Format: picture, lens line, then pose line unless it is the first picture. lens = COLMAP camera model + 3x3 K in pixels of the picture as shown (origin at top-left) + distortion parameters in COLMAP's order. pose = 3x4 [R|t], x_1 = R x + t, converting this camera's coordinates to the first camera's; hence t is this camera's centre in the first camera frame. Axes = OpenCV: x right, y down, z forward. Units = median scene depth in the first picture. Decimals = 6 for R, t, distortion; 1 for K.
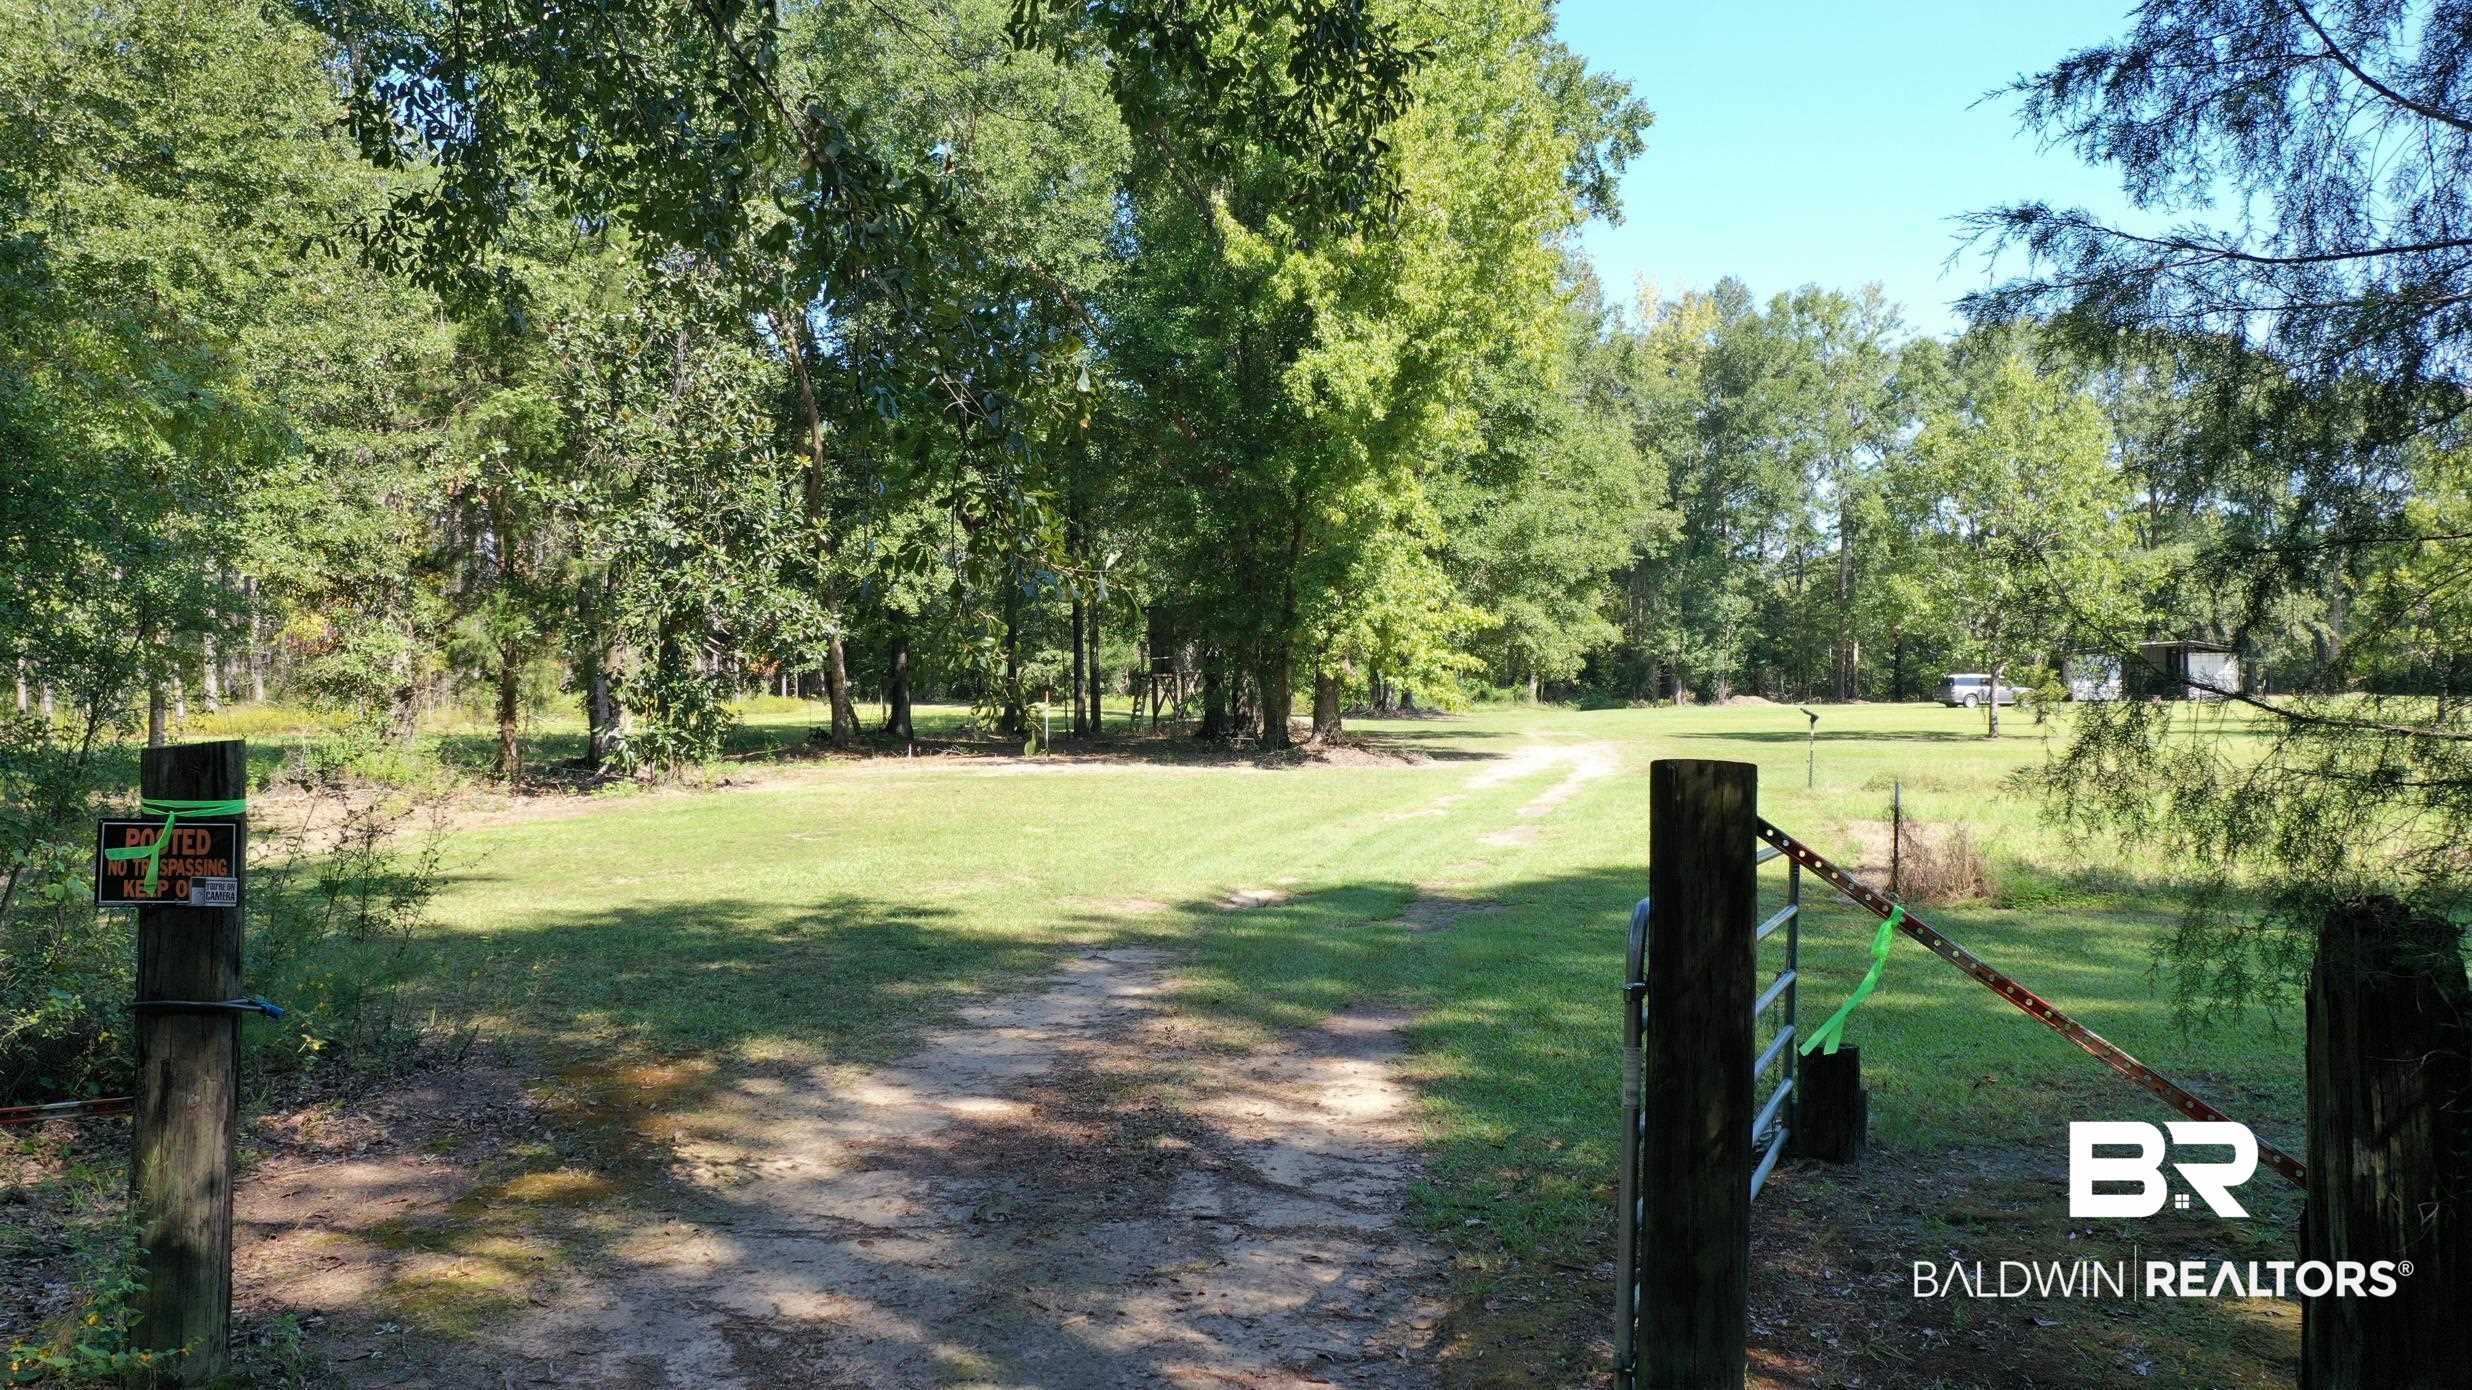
lens RADIAL K [[1949.1, 0, 1224.6], [0, 1949.1, 689.5], [0, 0, 1]] dist [0.013661, -0.003353]
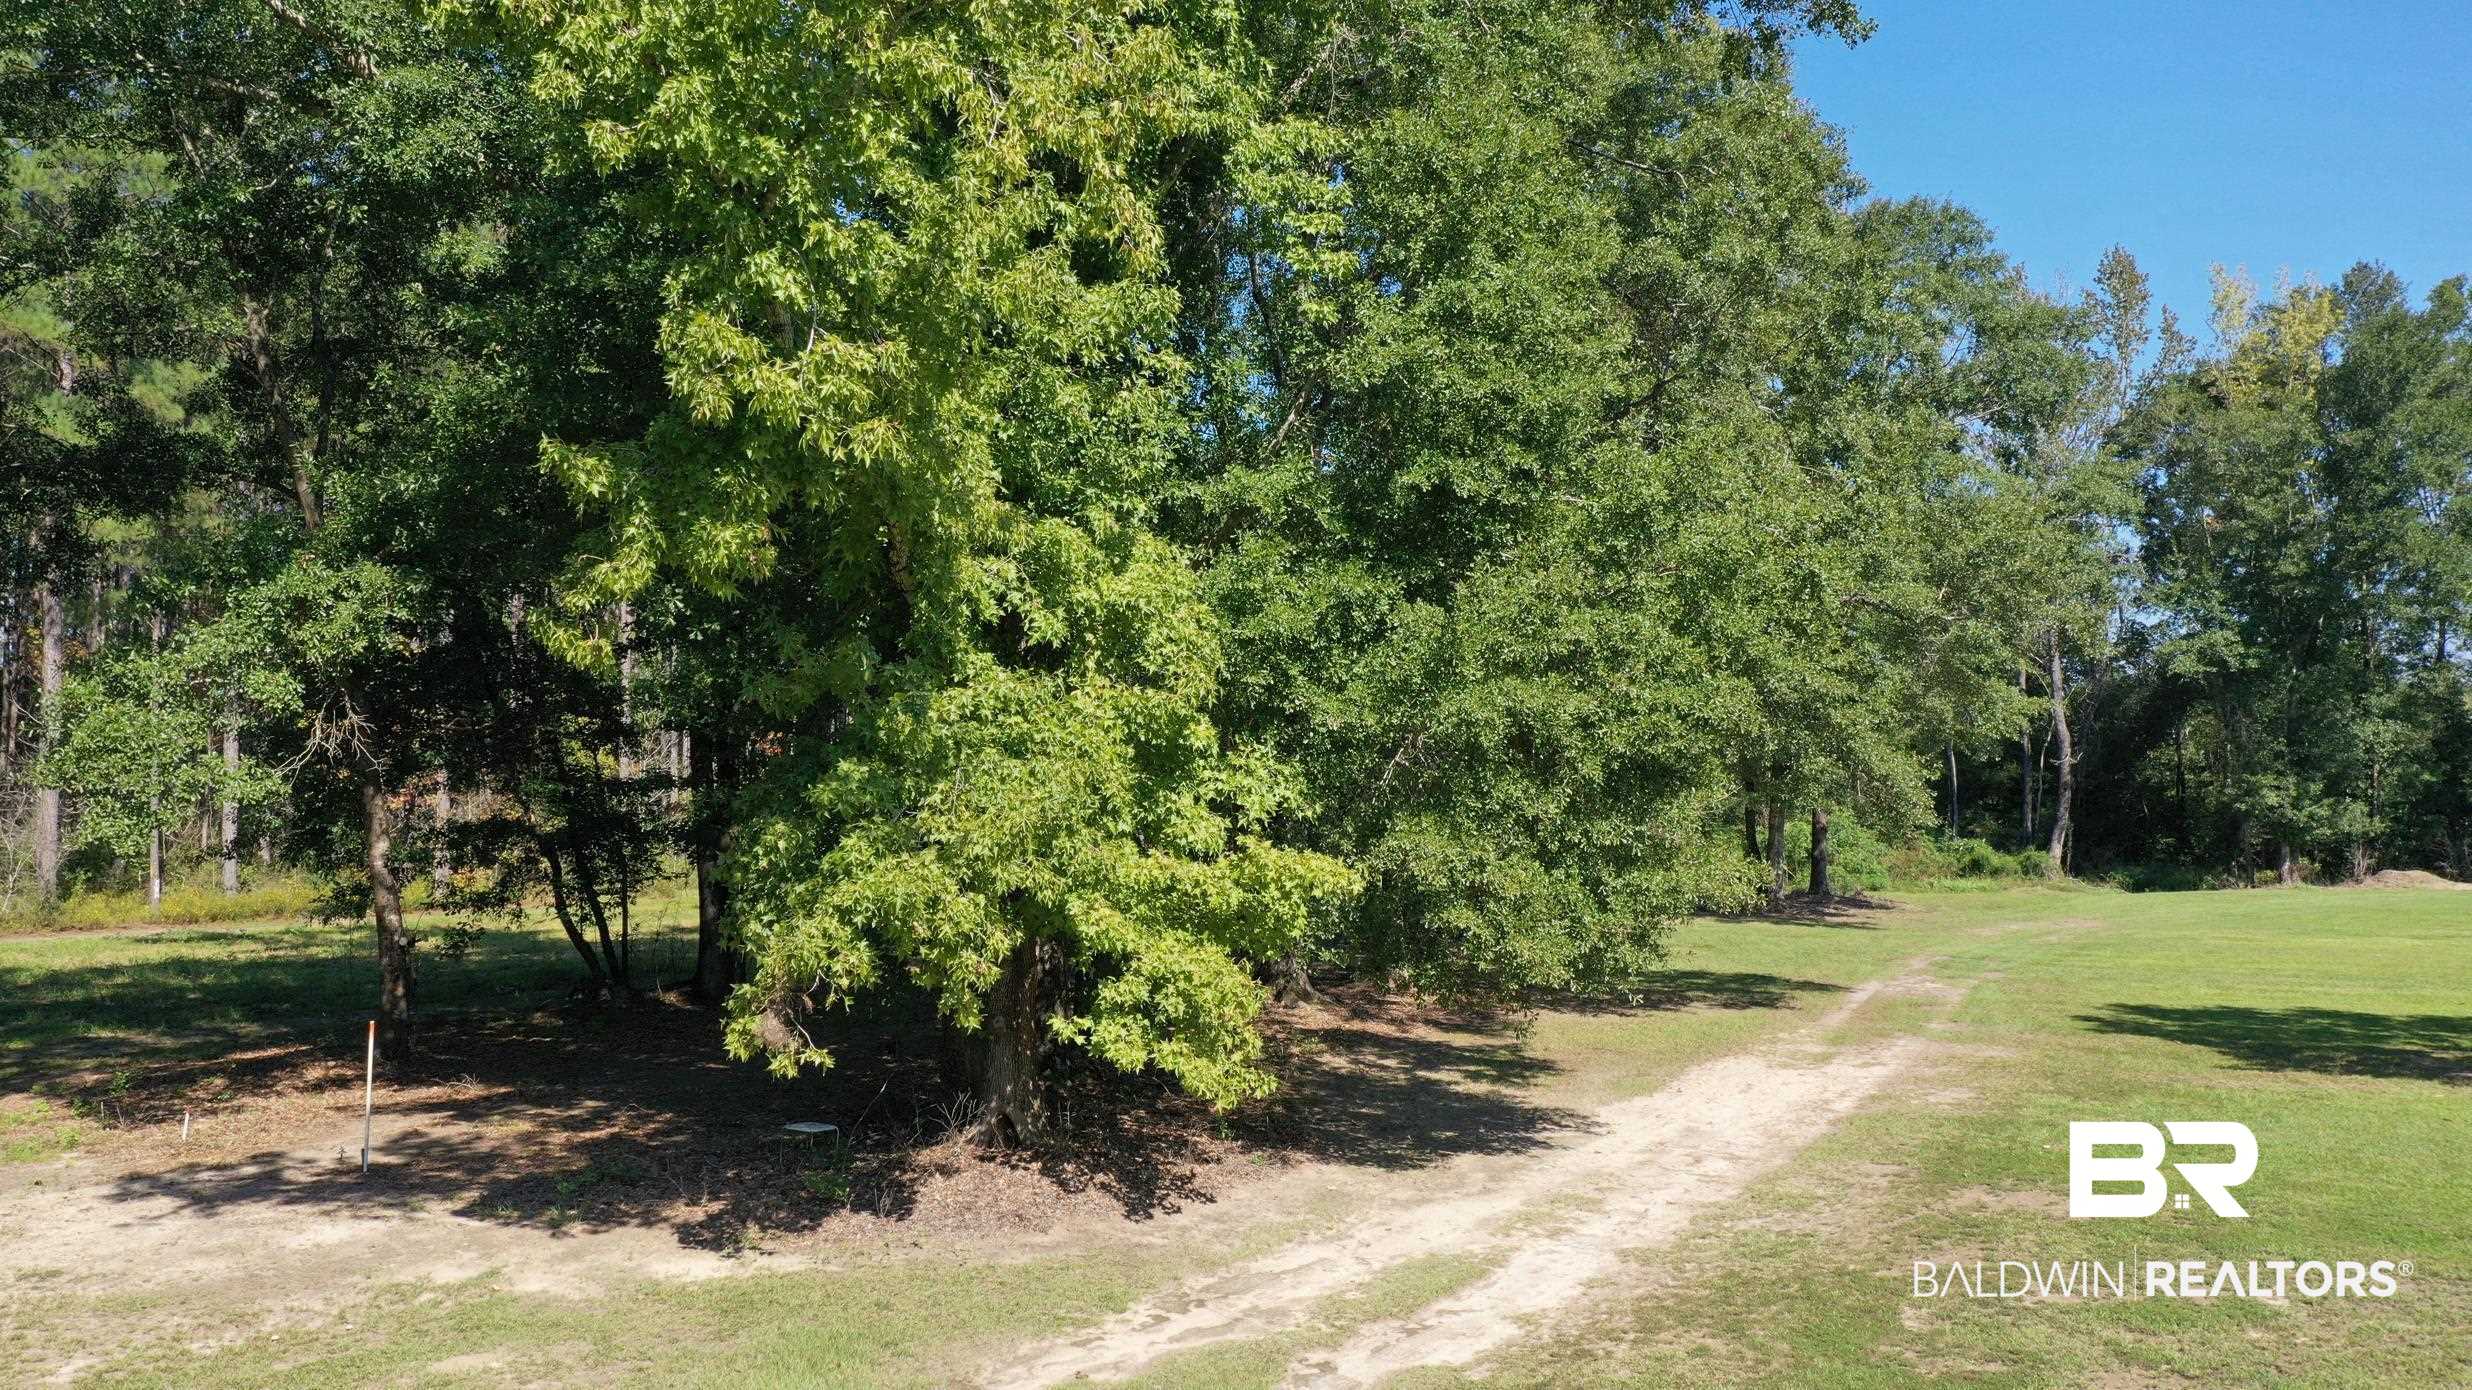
lens RADIAL K [[1949.1, 0, 1246.2], [0, 1949.1, 695.9], [0, 0, 1]] dist [0.013661, -0.003353]
pose [[0.950884, -0.010248, -0.309379, 0.101403], [-0.005468, 0.998740, -0.049890, -0.021935], [0.309500, 0.049131, 0.949629, 0.240093]]
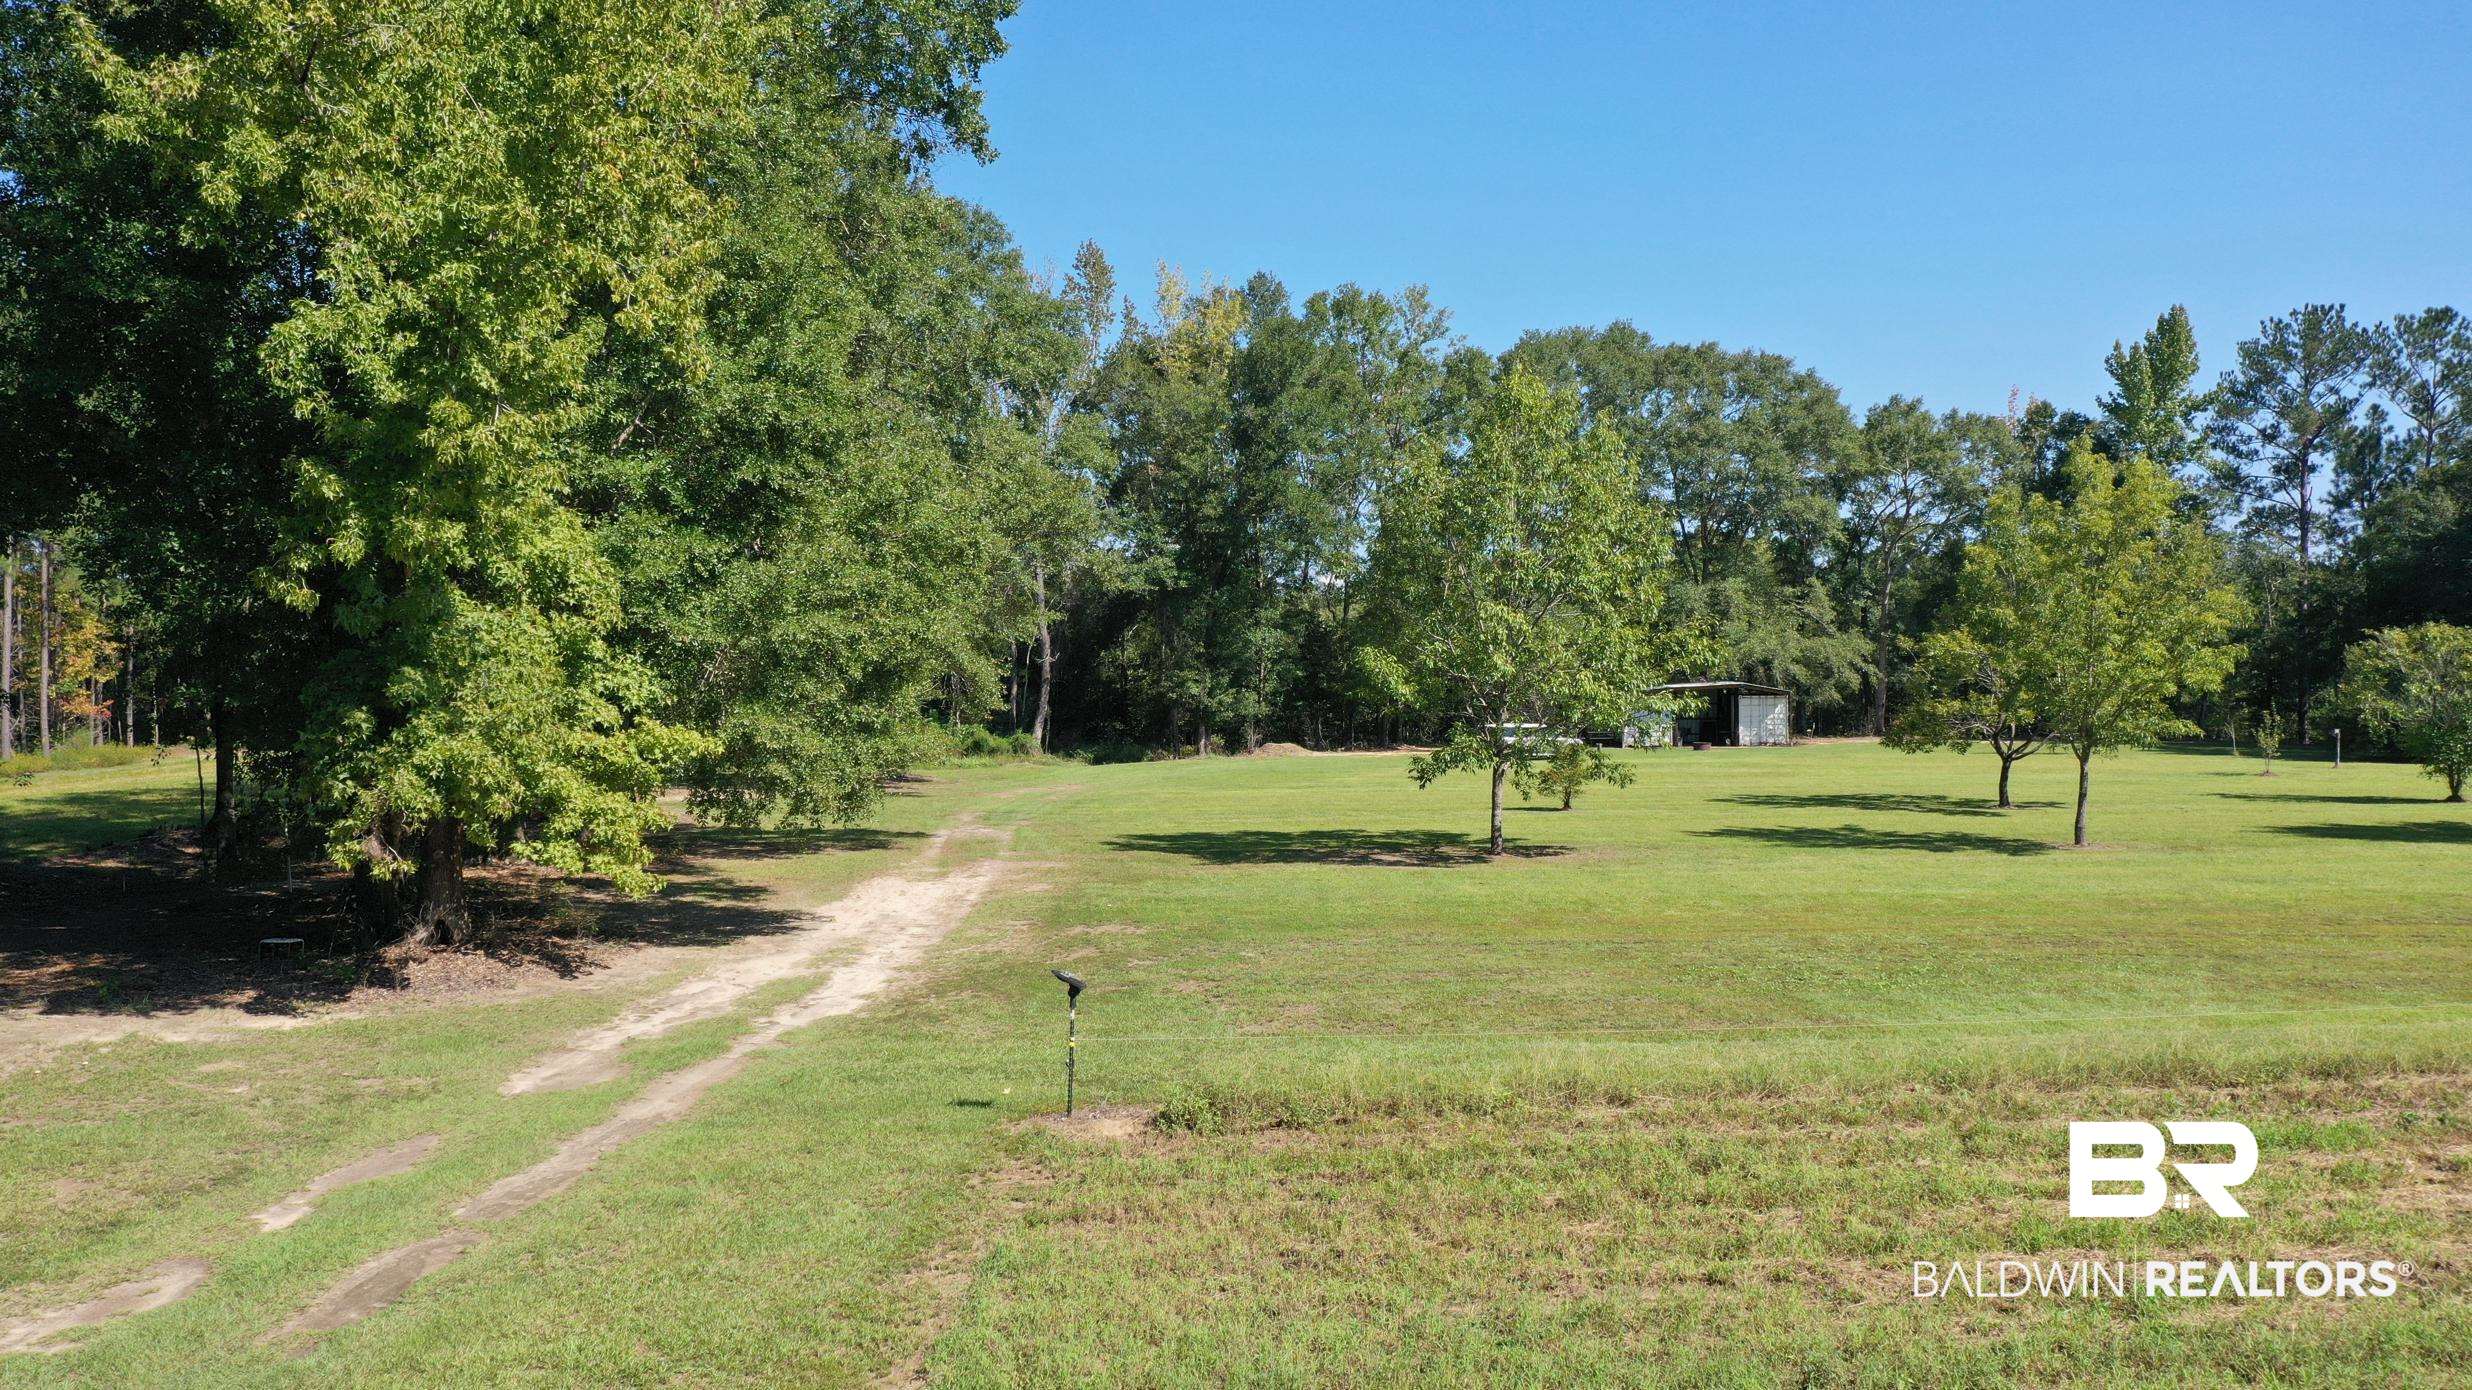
lens RADIAL K [[1949.1, 0, 1230.1], [0, 1949.1, 674.0], [0, 0, 1]] dist [0.013661, -0.003353]
pose [[0.980236, 0.000960, 0.197828, 0.072684], [0.000765, 0.999962, -0.008643, -0.021508], [-0.197829, 0.008623, 0.980199, 0.139236]]
